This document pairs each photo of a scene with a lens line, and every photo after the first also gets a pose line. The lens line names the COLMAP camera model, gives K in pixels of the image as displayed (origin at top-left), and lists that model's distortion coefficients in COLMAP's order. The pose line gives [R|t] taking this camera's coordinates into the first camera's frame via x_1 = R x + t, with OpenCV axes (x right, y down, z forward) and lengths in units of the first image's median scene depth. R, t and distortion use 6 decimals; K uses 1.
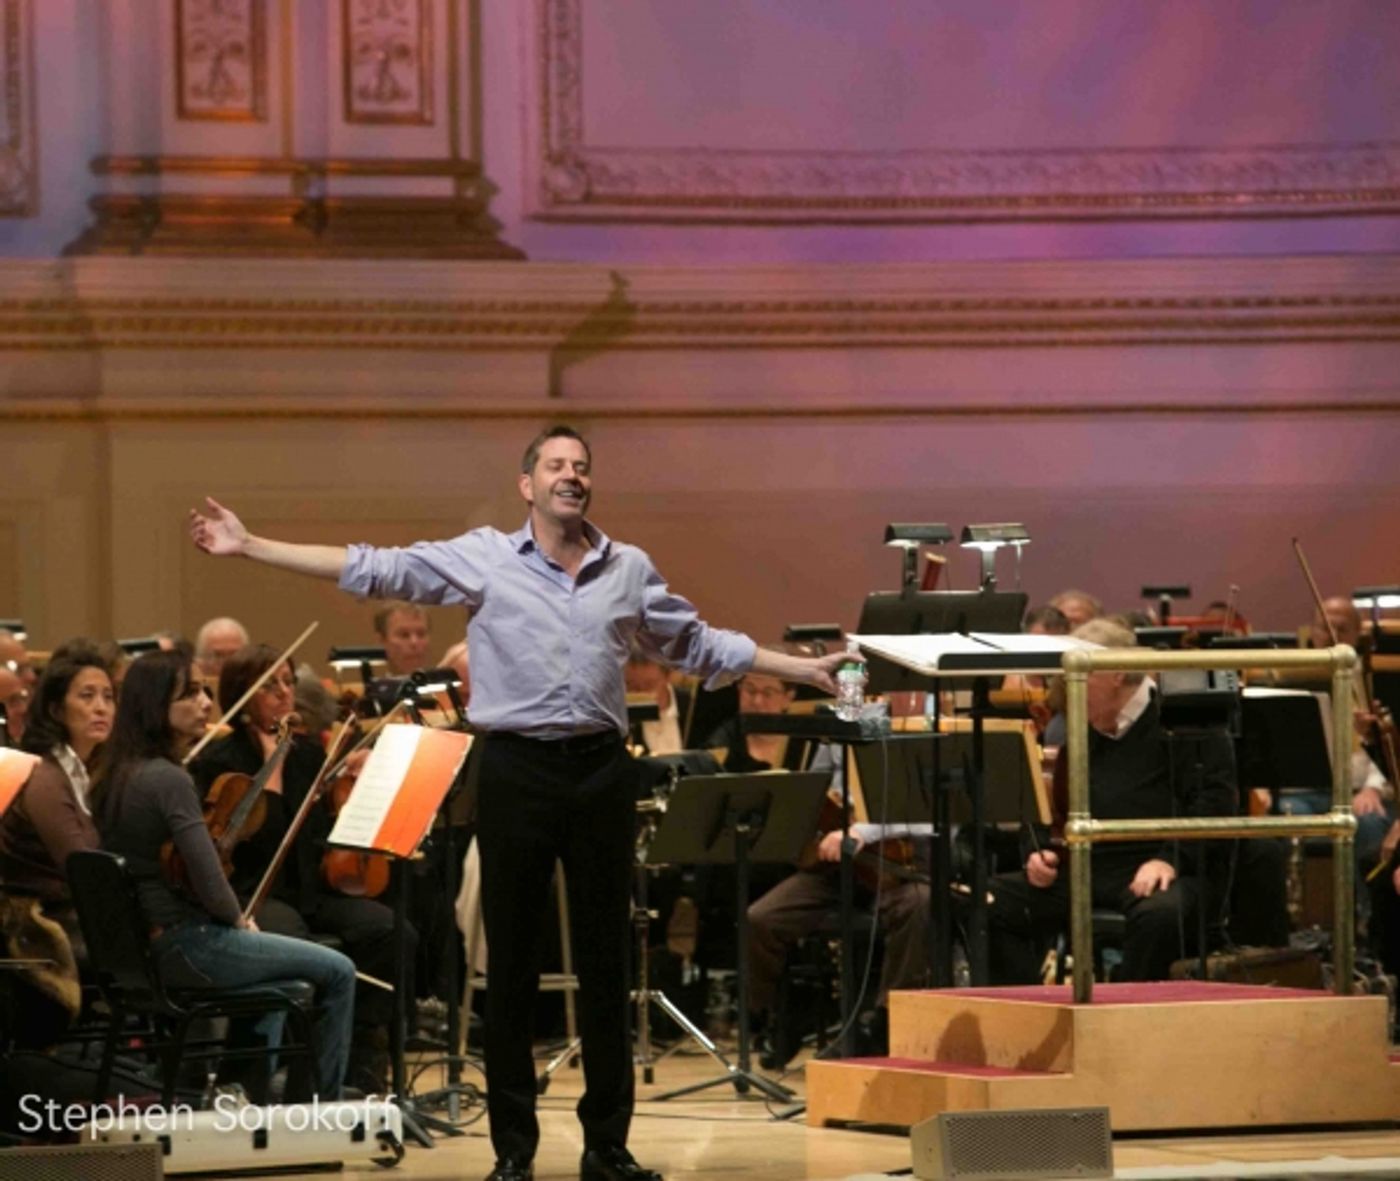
lens RADIAL K [[9897.9, 0, 700.0], [0, 9897.9, 590.5], [0, 0, 1]] dist [0.965541, 54.783833]
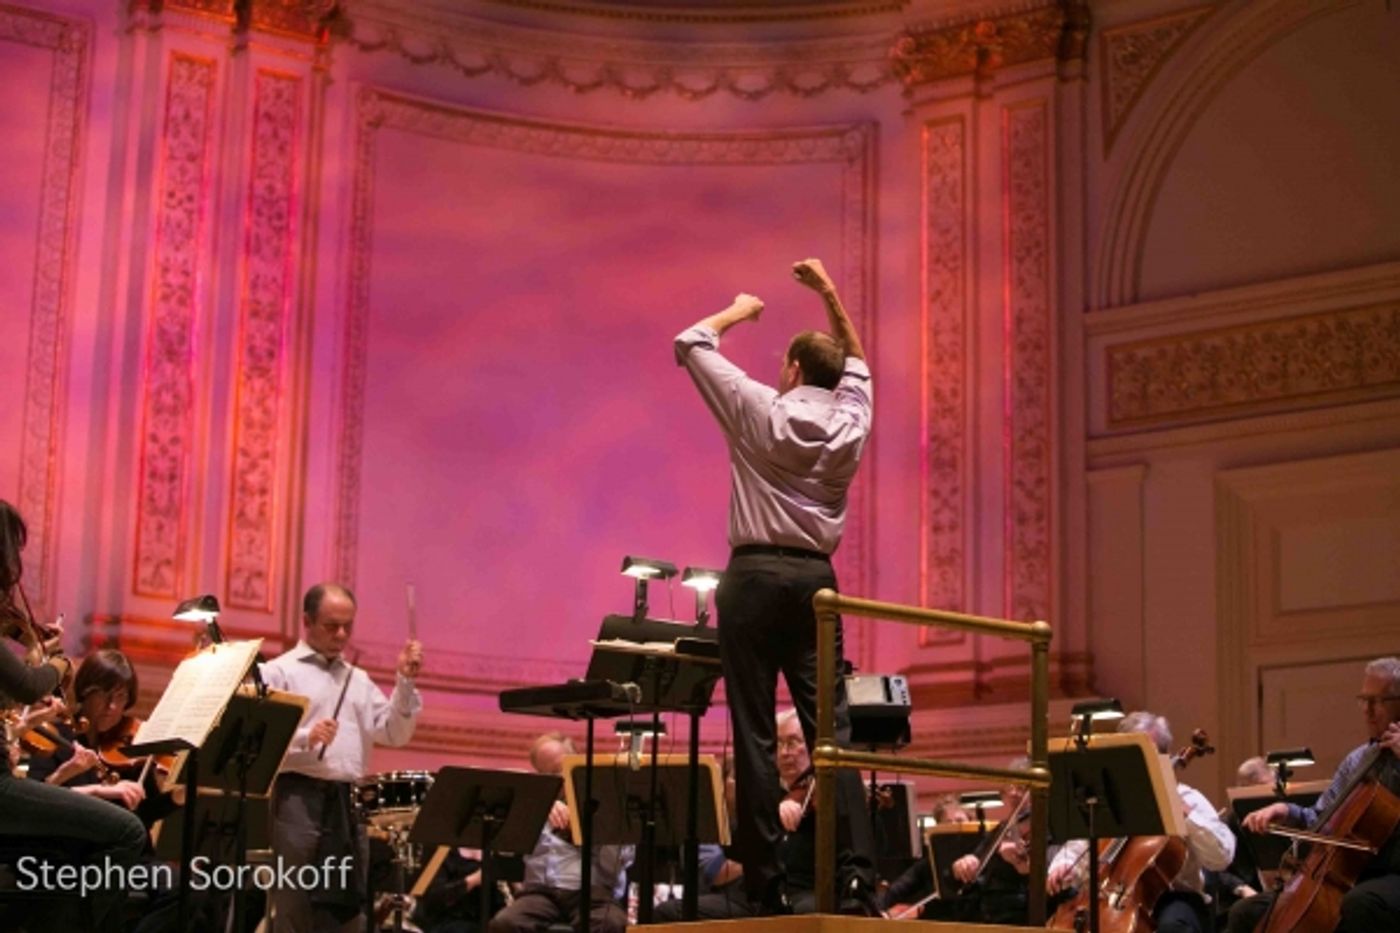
lens RADIAL K [[2933.8, 0, 700.0], [0, 2933.8, 466.5], [0, 0, 1]] dist [-0.273546, -0.331445]
pose [[0.992839, 0.054112, 0.106502, -0.007574], [-0.028897, 0.973835, -0.225410, 0.045349], [-0.115913, 0.220718, 0.968425, 0.472826]]
